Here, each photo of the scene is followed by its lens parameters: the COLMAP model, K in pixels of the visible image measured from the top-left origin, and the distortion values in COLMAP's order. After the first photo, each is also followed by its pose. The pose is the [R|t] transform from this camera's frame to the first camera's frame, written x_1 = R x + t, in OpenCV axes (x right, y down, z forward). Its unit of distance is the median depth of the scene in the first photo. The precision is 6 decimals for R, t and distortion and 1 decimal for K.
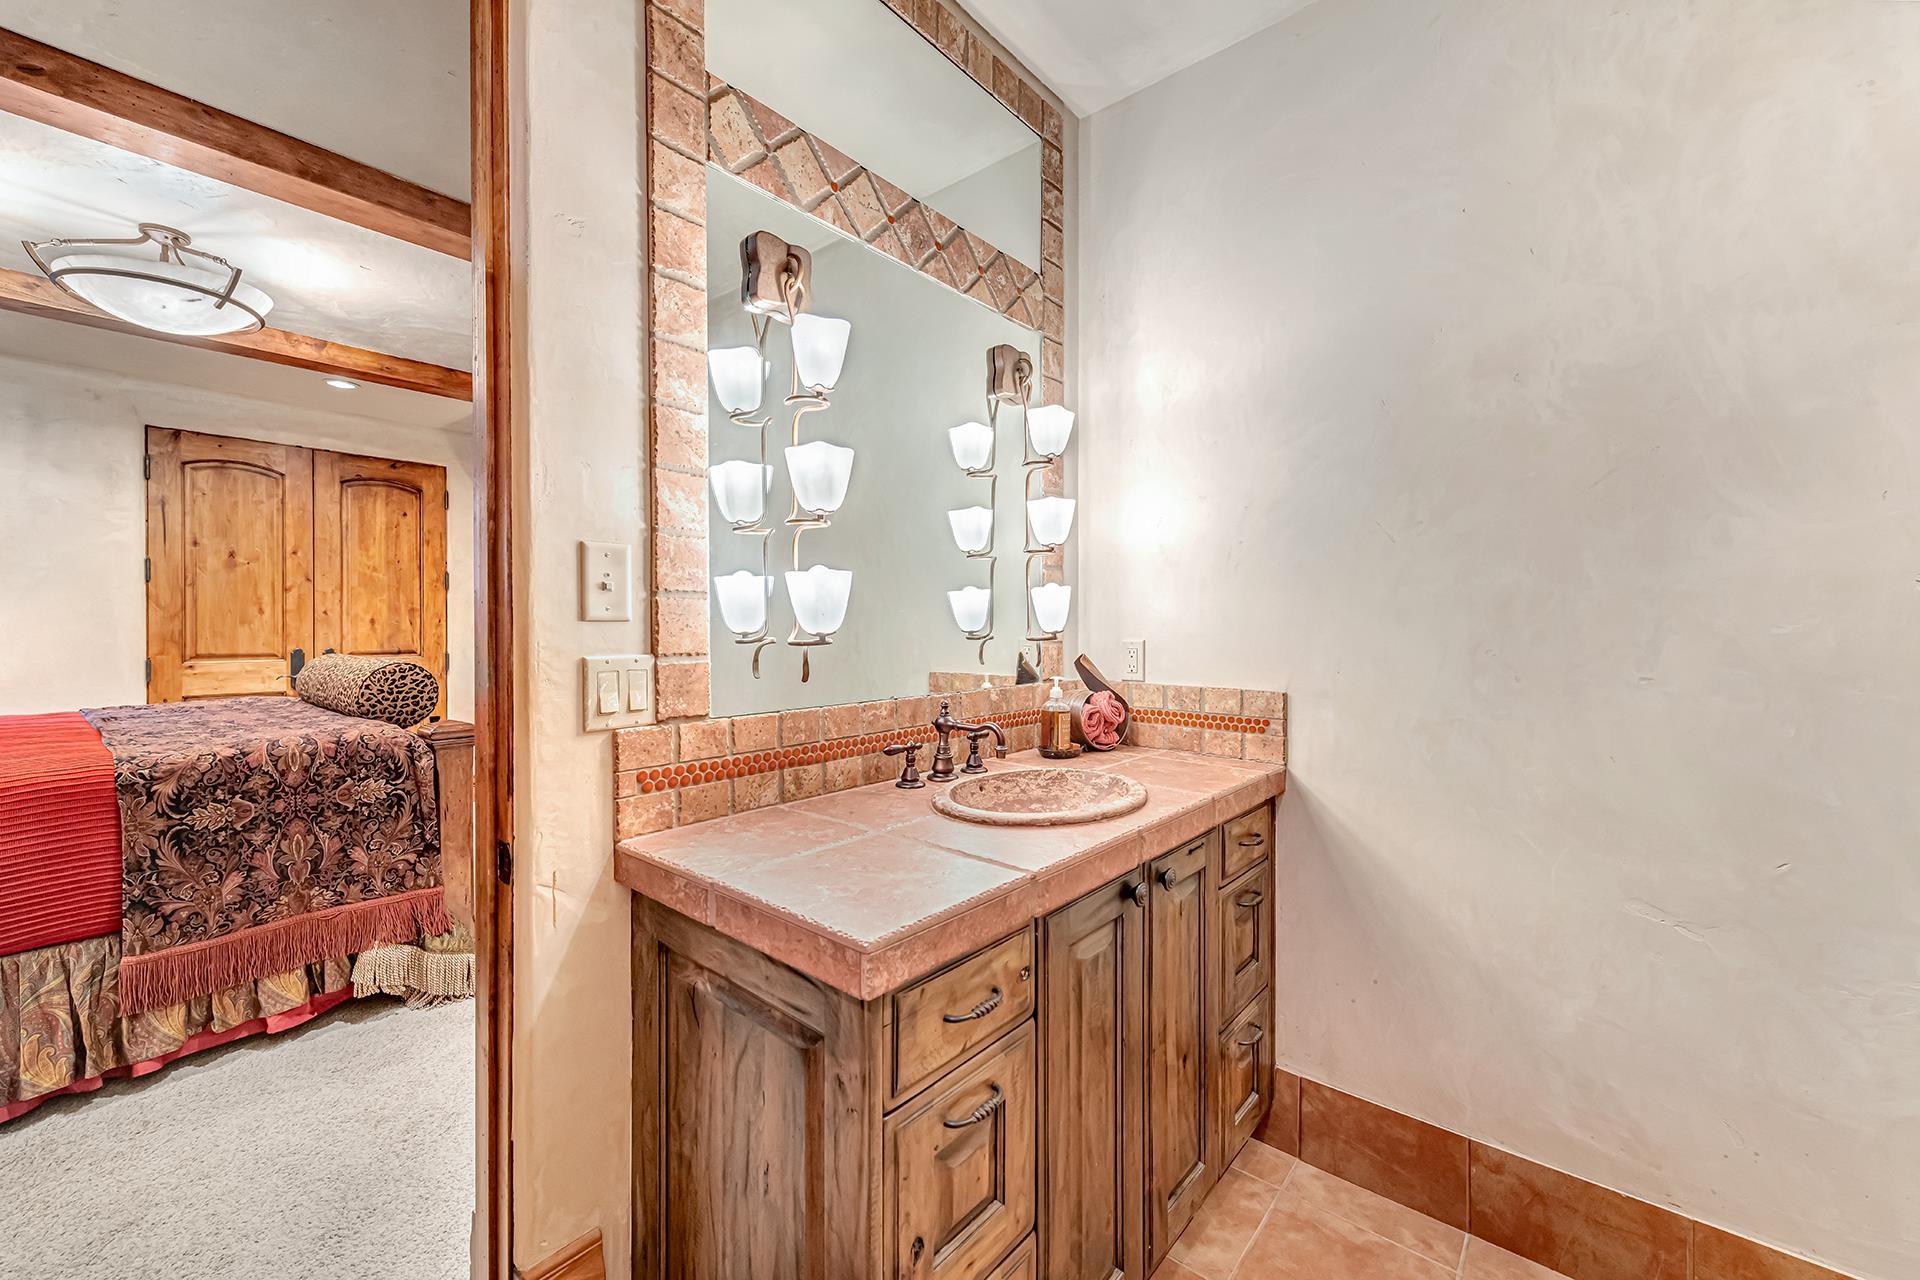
lens RADIAL K [[756.5, 0, 956.9], [0, 756.5, 630.3], [0, 0, 1]] dist [0.007270, -0.000123]
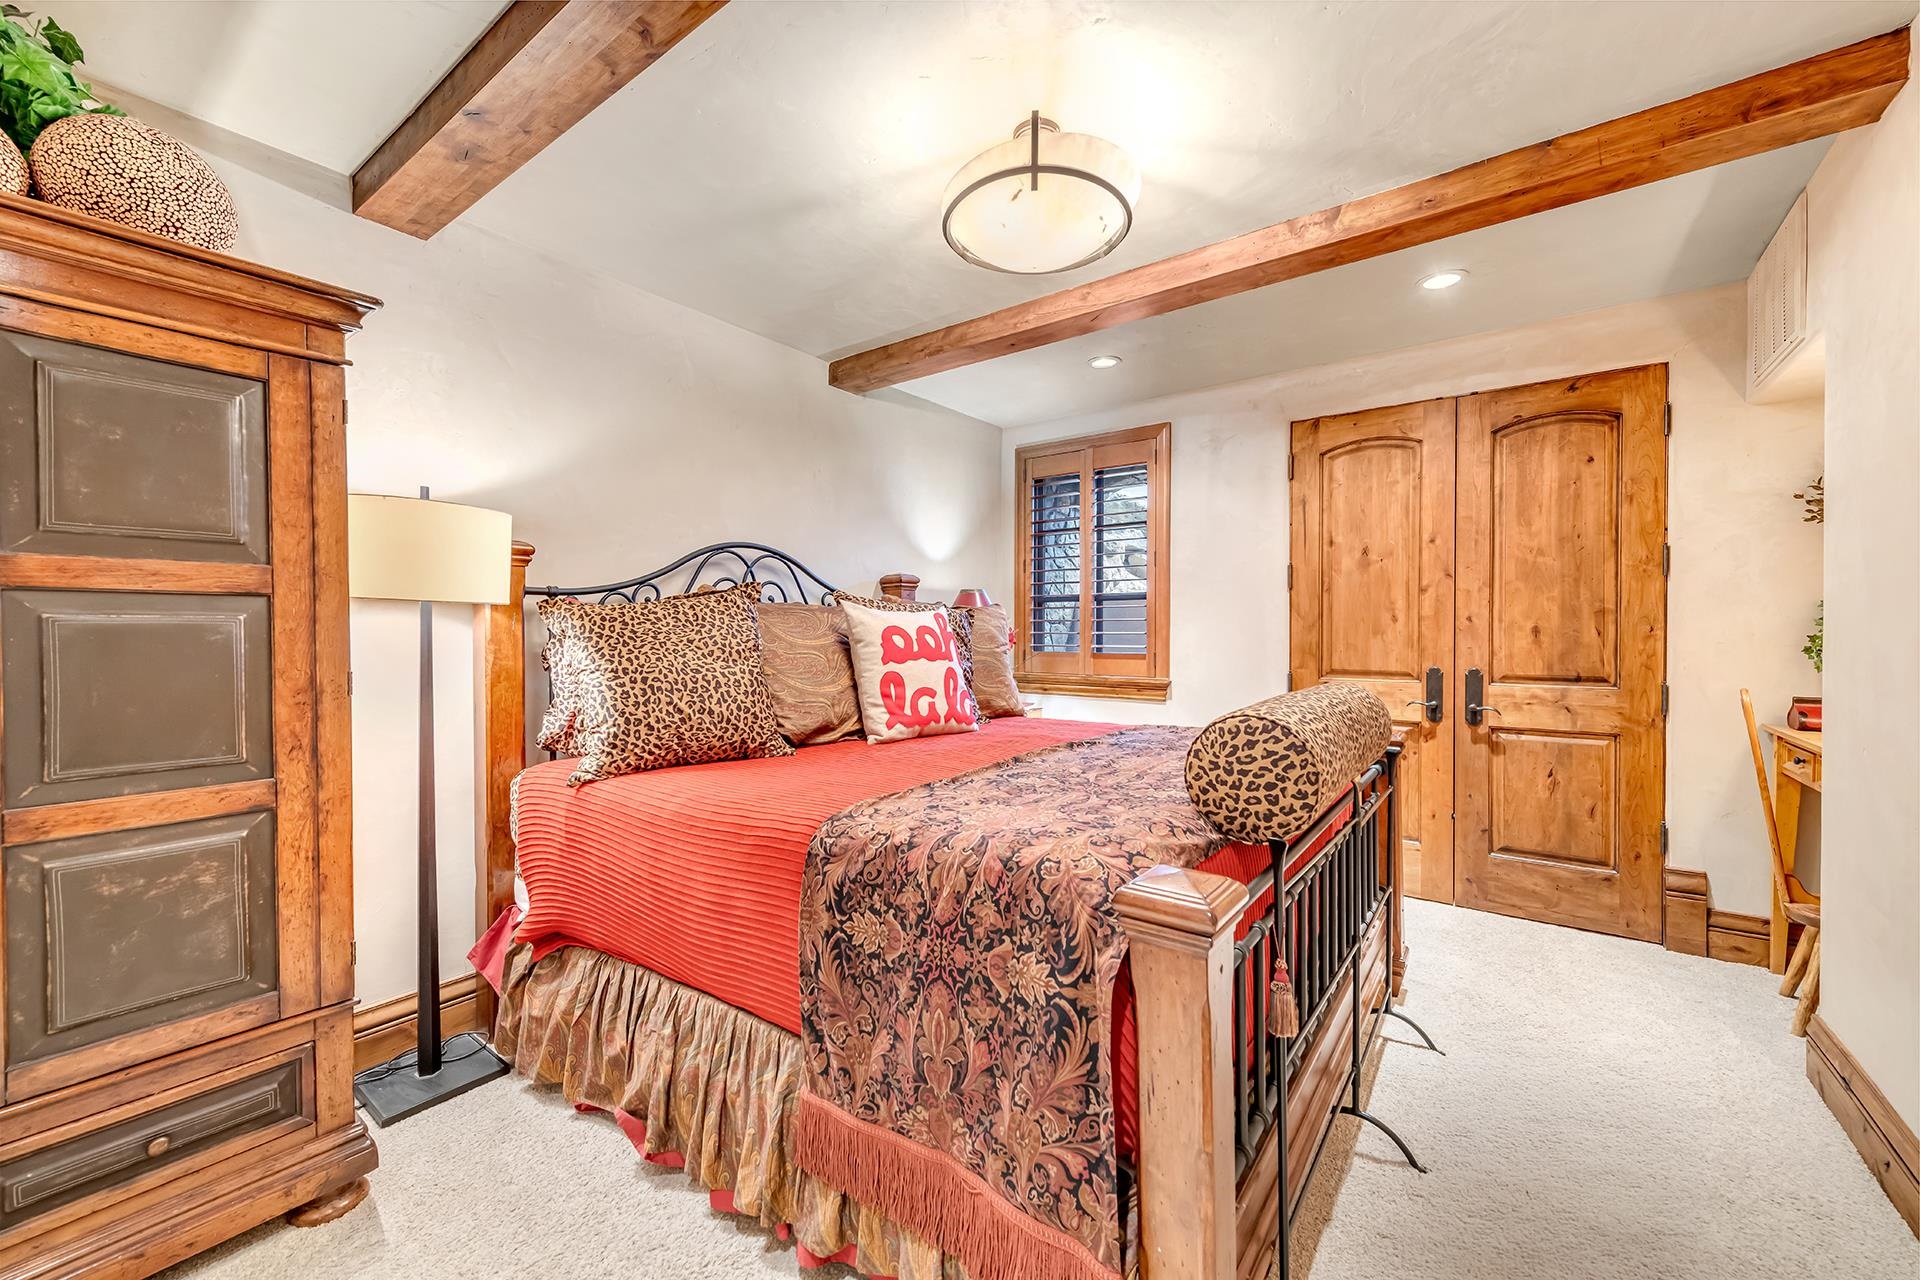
lens RADIAL K [[756.5, 0, 956.2], [0, 756.5, 636.9], [0, 0, 1]] dist [0.007270, -0.000123]
pose [[0.066318, 0.004436, -0.997789, -0.159931], [-0.005157, 0.999978, 0.004103, -0.007329], [0.997785, 0.004873, 0.066339, 0.519373]]
